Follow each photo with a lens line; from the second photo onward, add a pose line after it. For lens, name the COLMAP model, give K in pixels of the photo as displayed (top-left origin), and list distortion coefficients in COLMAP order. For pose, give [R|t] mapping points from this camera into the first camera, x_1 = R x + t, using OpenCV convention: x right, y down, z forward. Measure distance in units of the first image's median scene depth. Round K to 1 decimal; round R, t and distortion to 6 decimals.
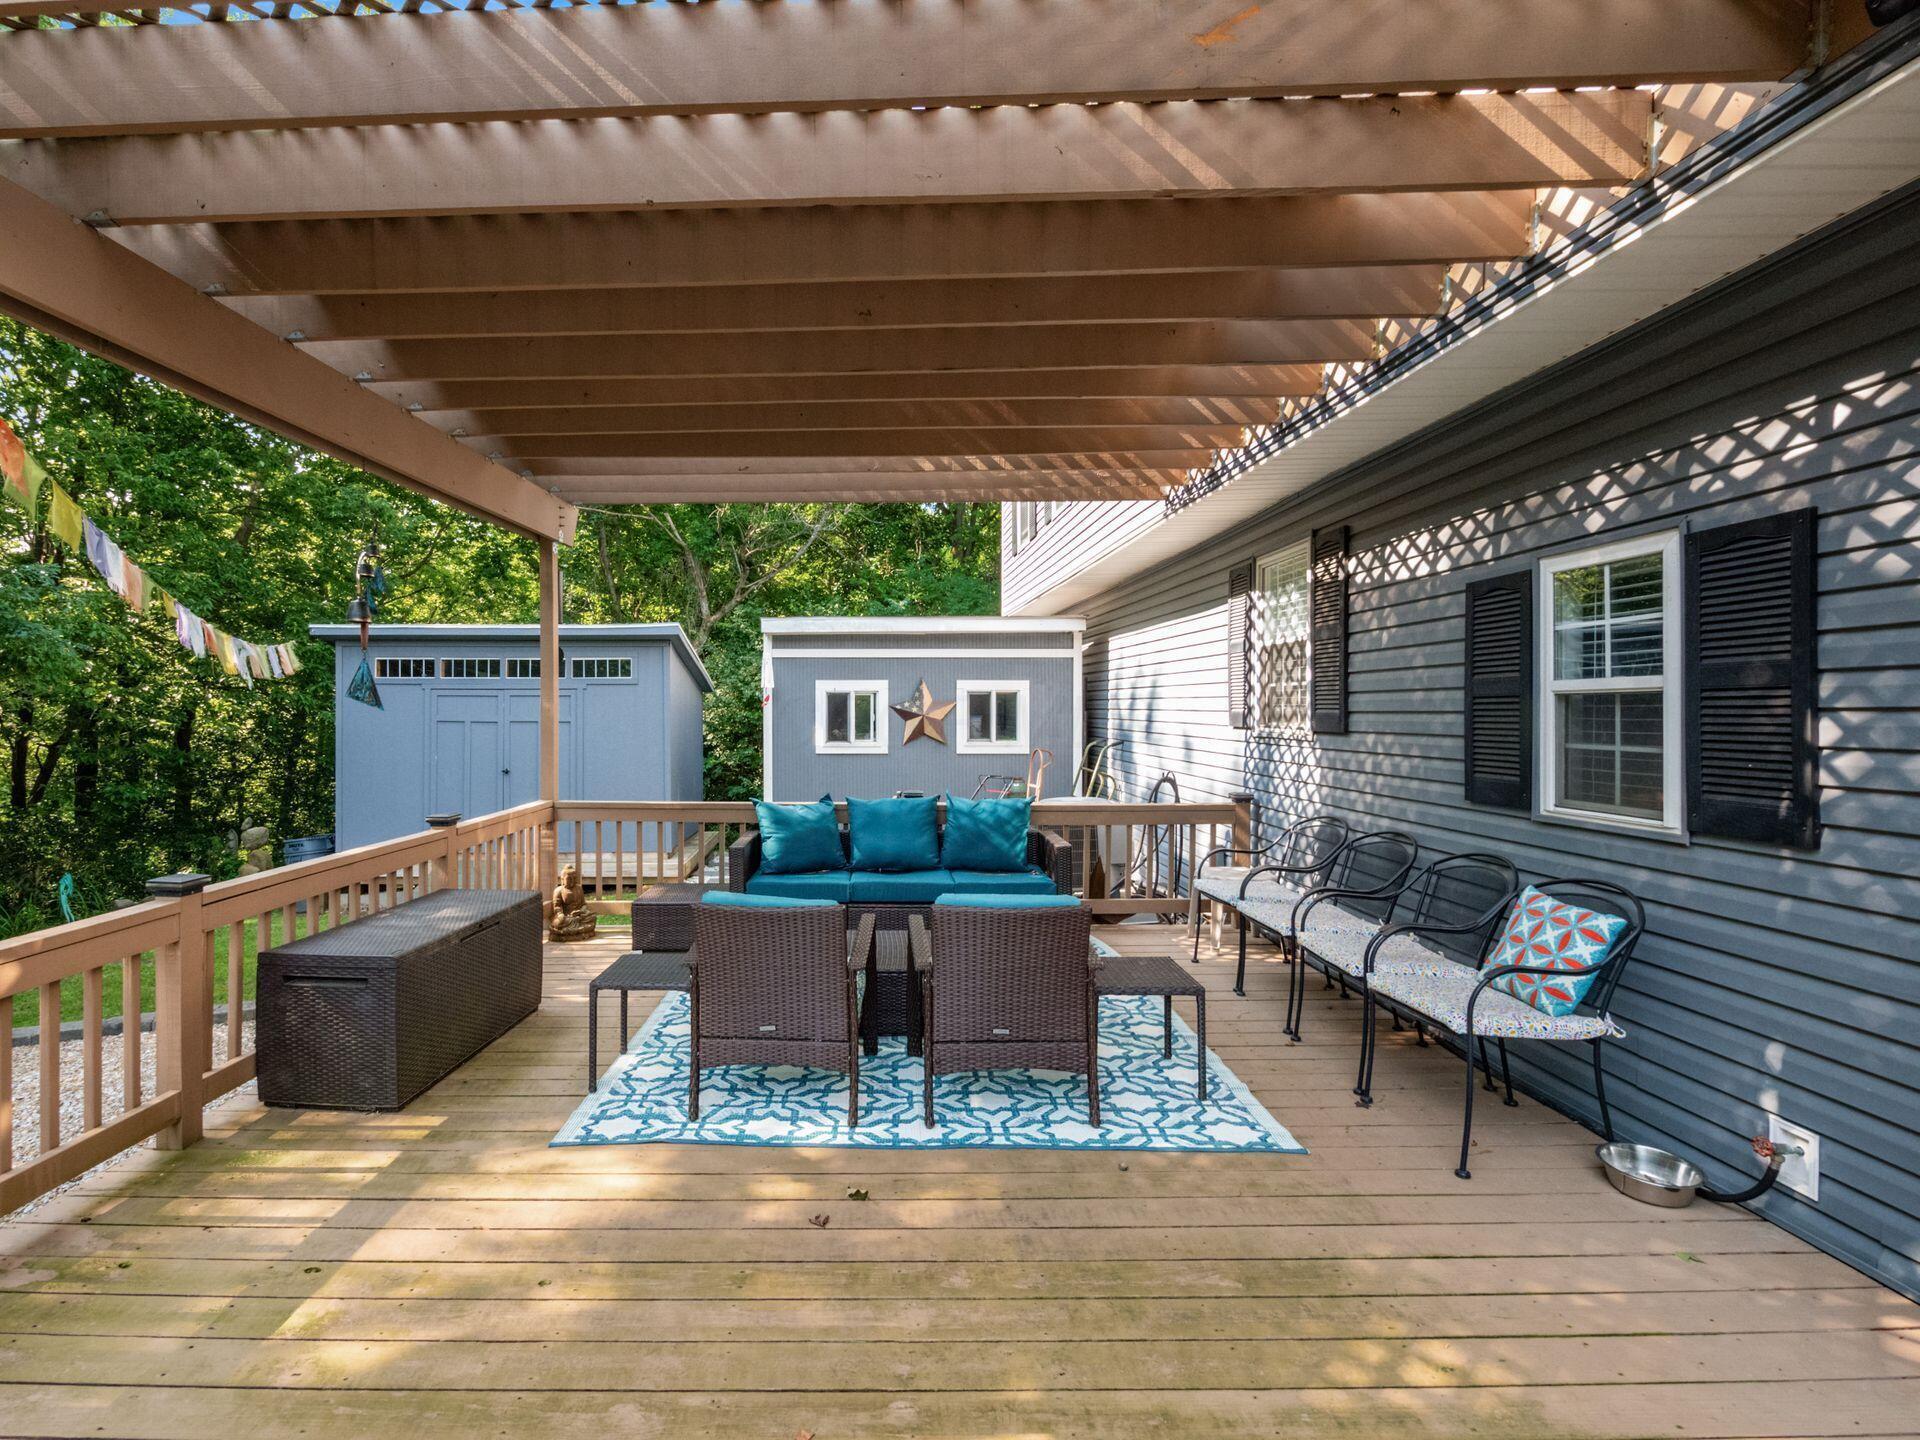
lens RADIAL K [[909.4, 0, 854.6], [0, 909.4, 716.0], [0, 0, 1]] dist [-0.001261, 0.000645]
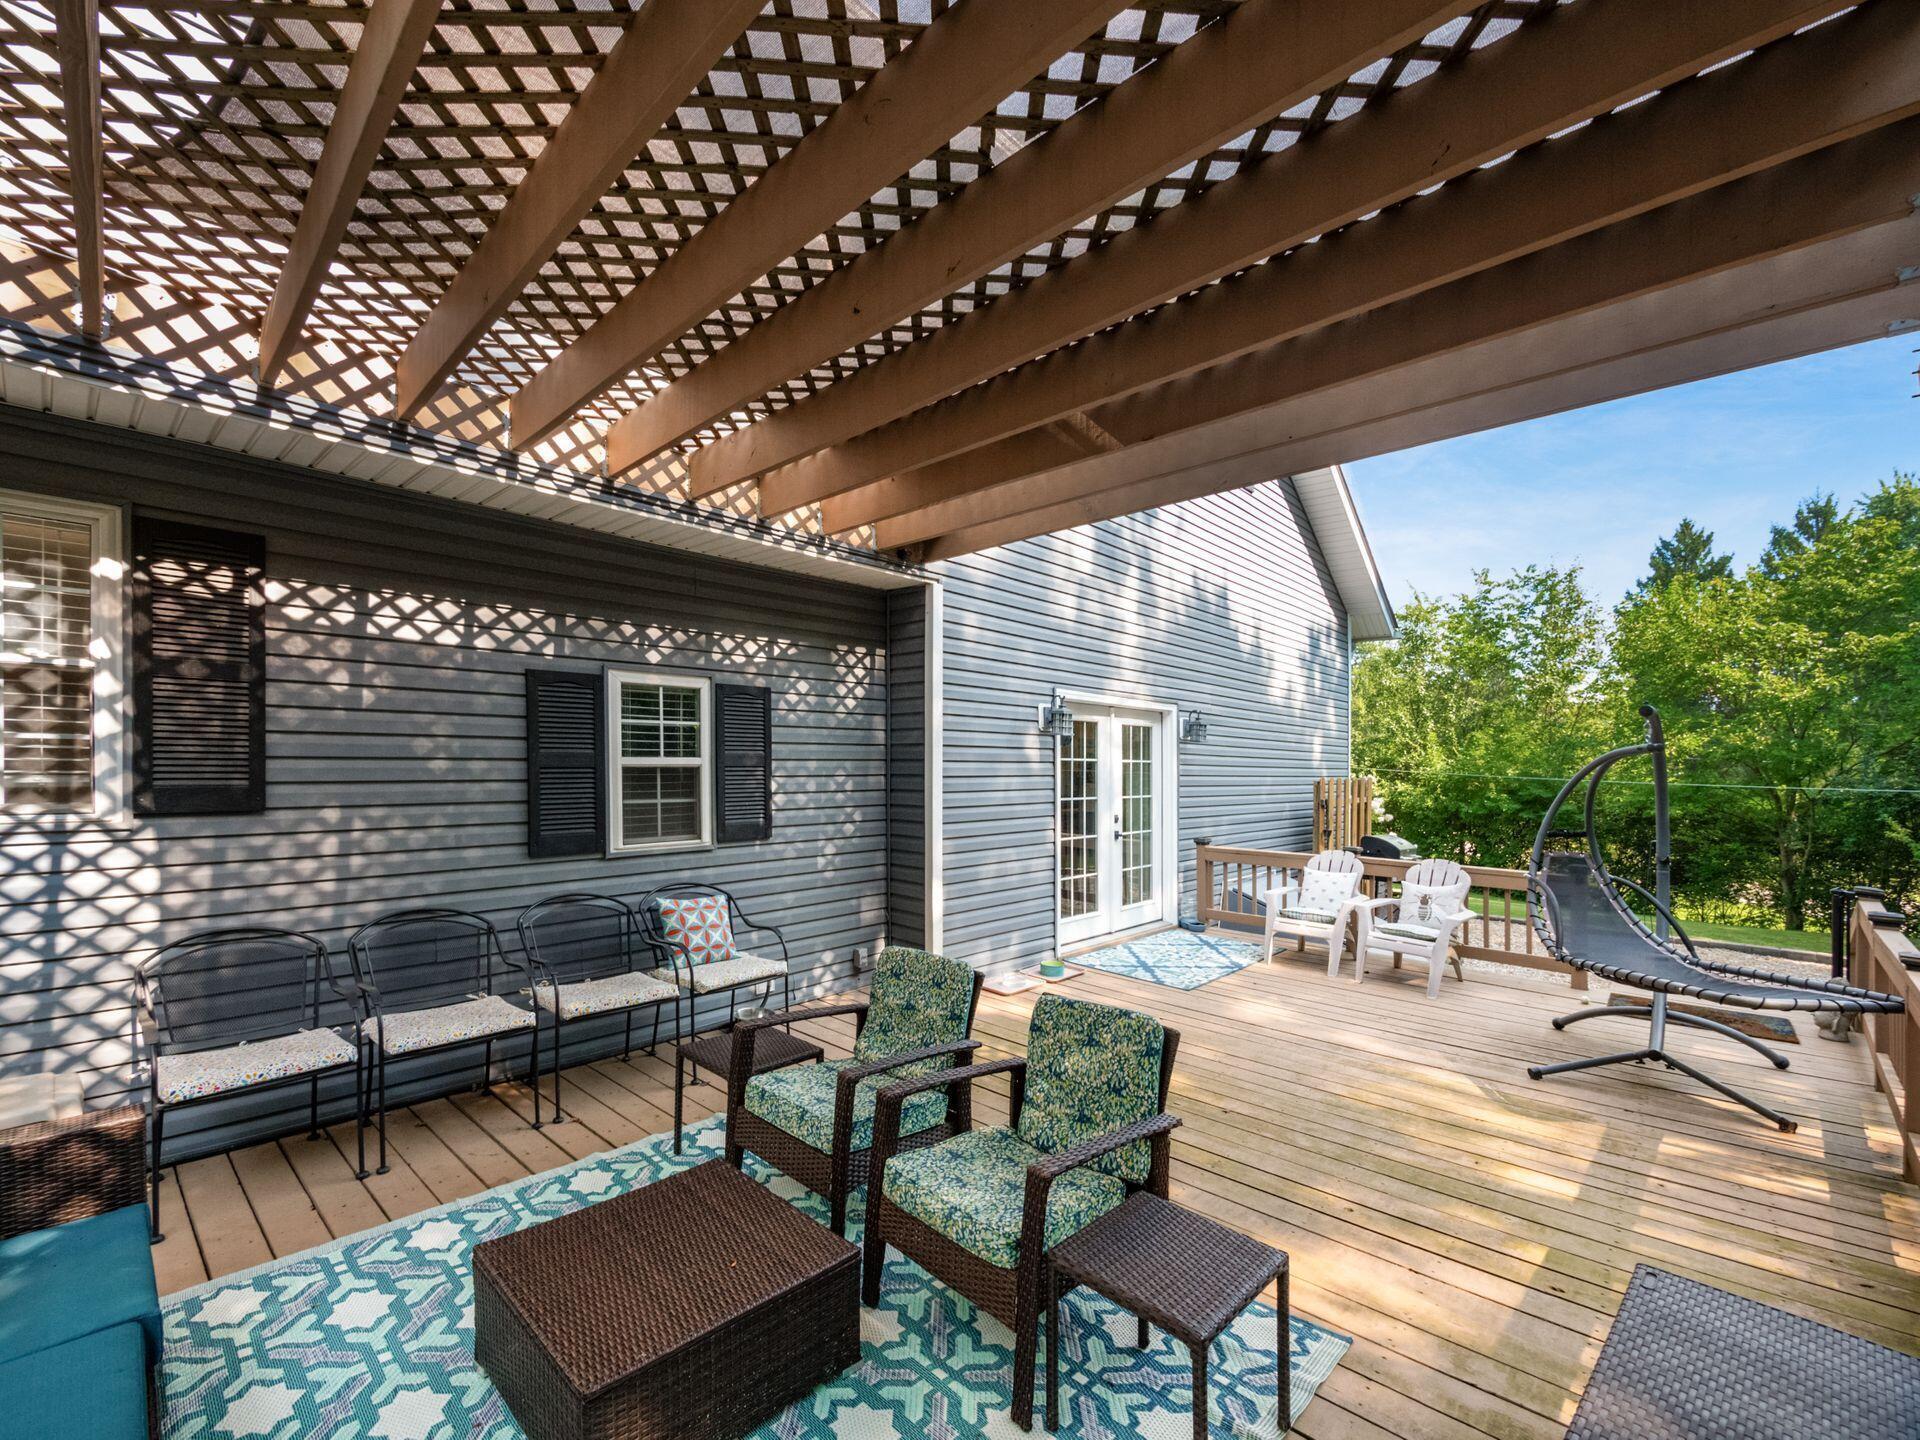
lens RADIAL K [[837.8, 0, 969.7], [0, 837.8, 757.7], [0, 0, 1]] dist [-0.005149, 0.000454]
pose [[-0.751149, -0.010120, 0.660055, -0.356603], [-0.011312, 0.999933, 0.002457, -0.034061], [-0.660036, -0.005621, -0.751213, 1.147229]]
